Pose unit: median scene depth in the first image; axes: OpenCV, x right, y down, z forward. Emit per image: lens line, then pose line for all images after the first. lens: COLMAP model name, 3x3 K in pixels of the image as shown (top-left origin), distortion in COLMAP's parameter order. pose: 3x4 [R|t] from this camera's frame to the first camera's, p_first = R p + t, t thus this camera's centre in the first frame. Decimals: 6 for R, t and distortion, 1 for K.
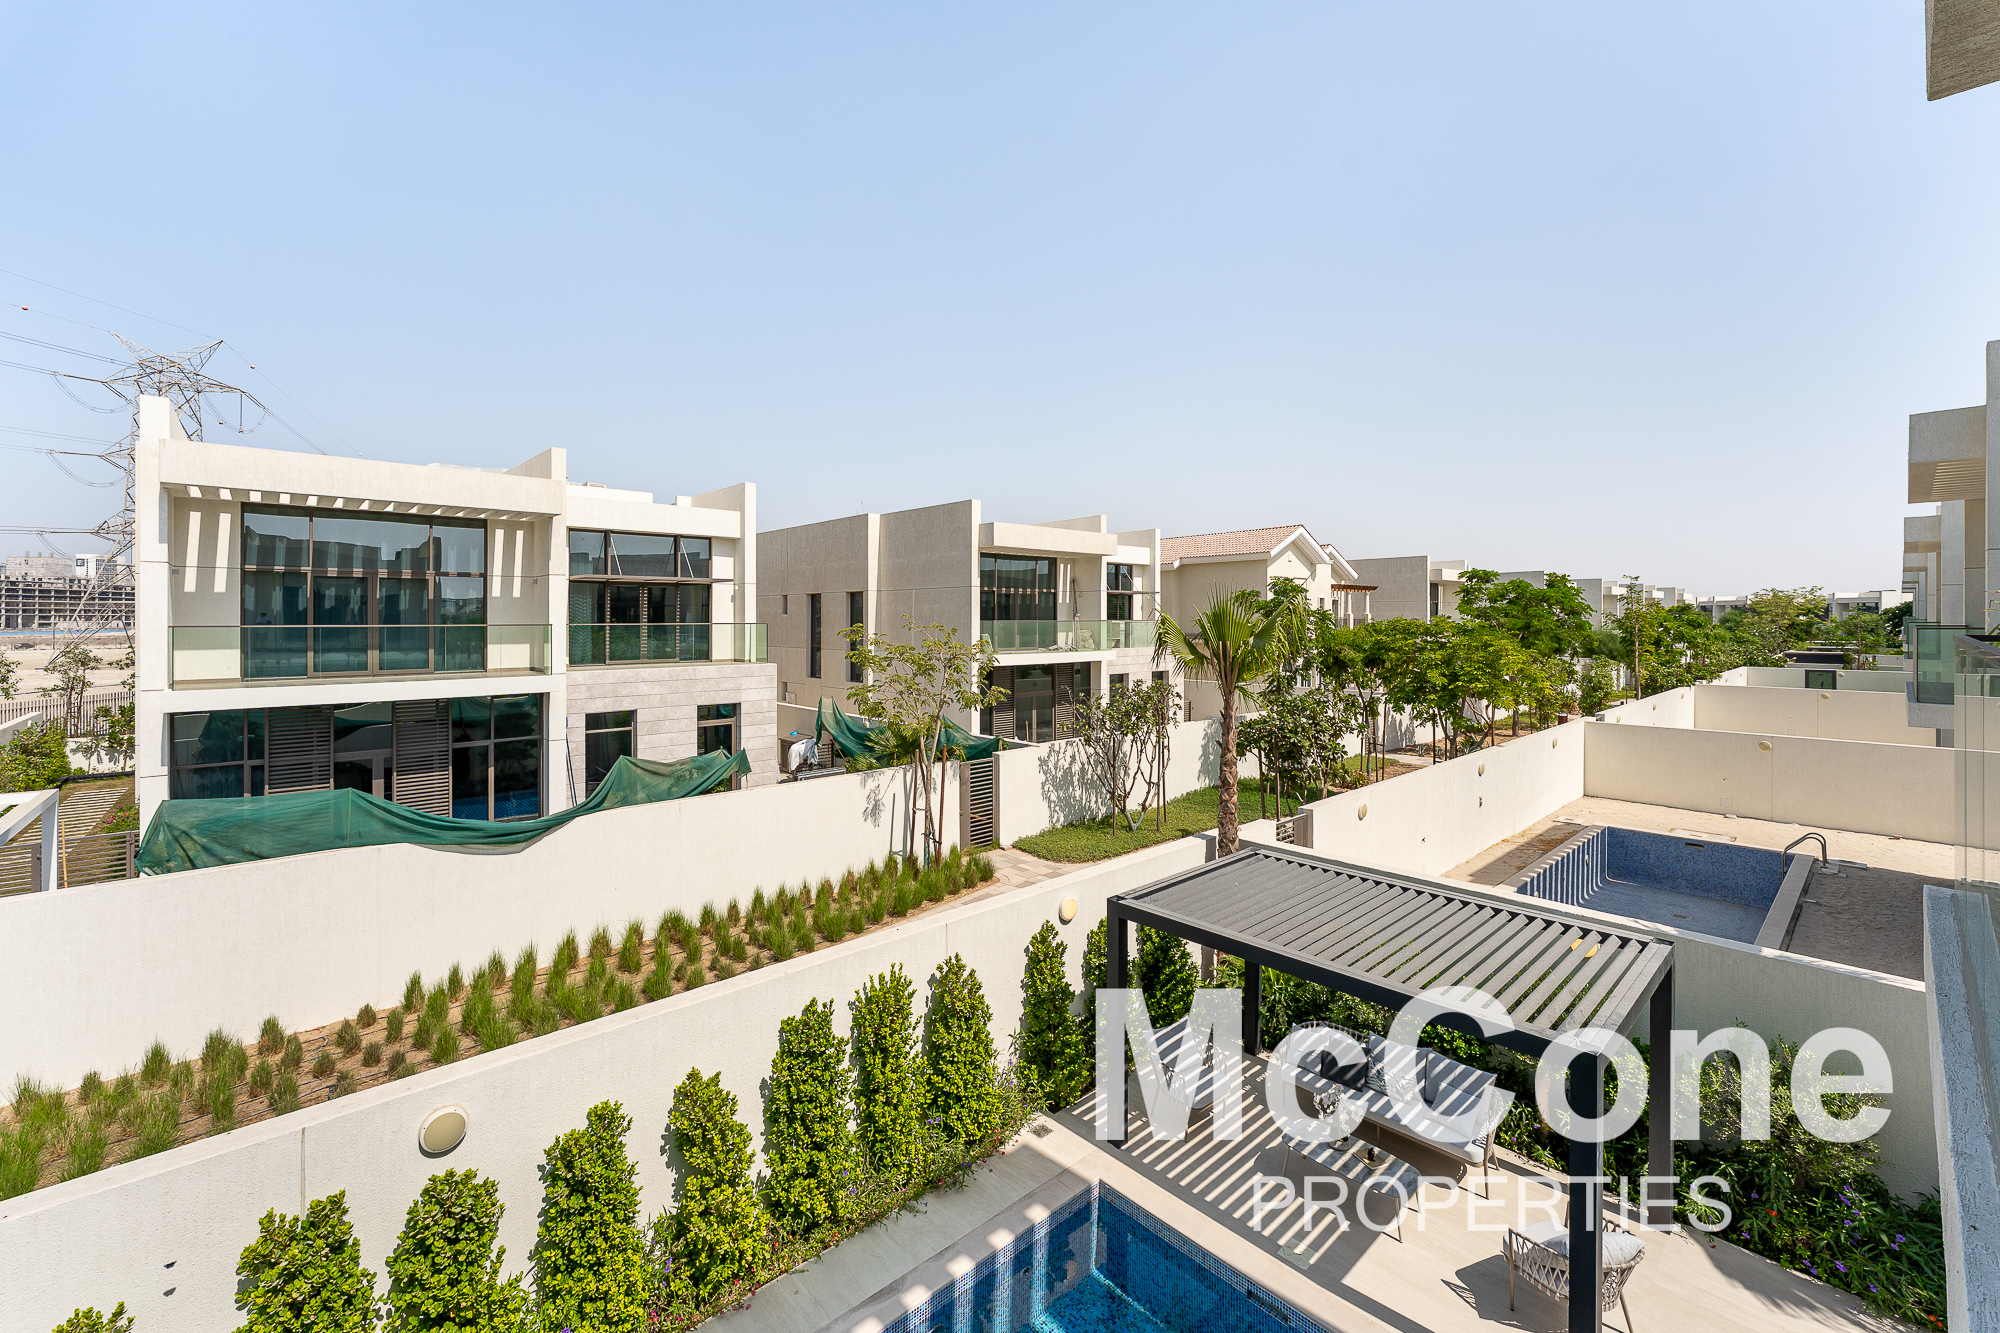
lens RADIAL K [[814.0, 0, 1038.3], [0, 814.0, 613.9], [0, 0, 1]] dist [-0.003051, -0.000251]
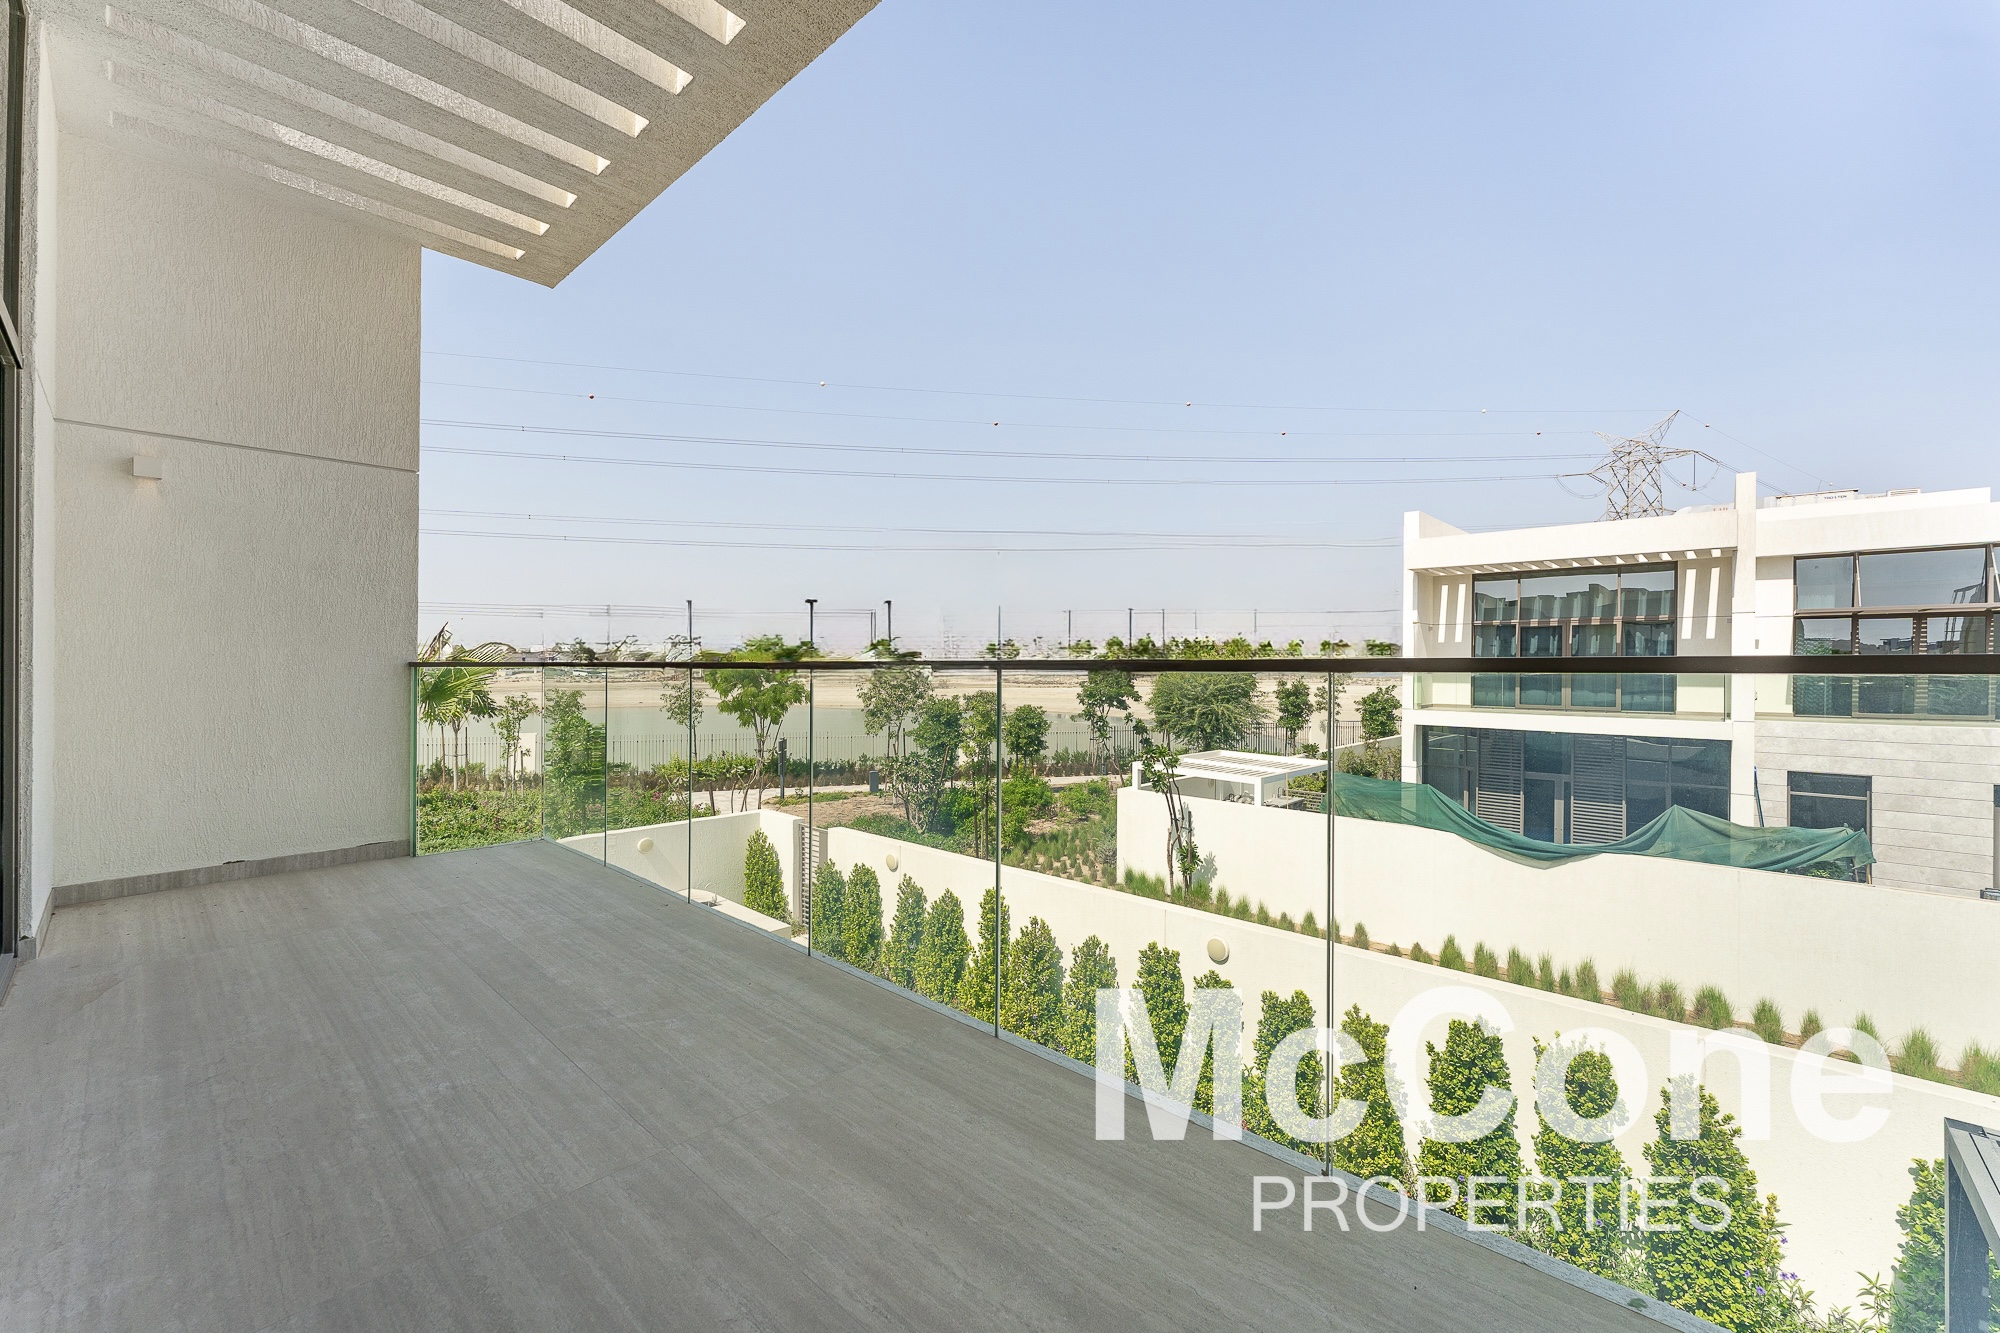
lens RADIAL K [[814.0, 0, 1001.0], [0, 814.0, 657.4], [0, 0, 1]] dist [-0.003051, -0.000251]
pose [[0.081569, -0.007548, -0.996639, 0.268062], [0.003458, 0.999967, -0.007290, 0.006281], [0.996662, -0.002852, 0.081593, 0.109088]]
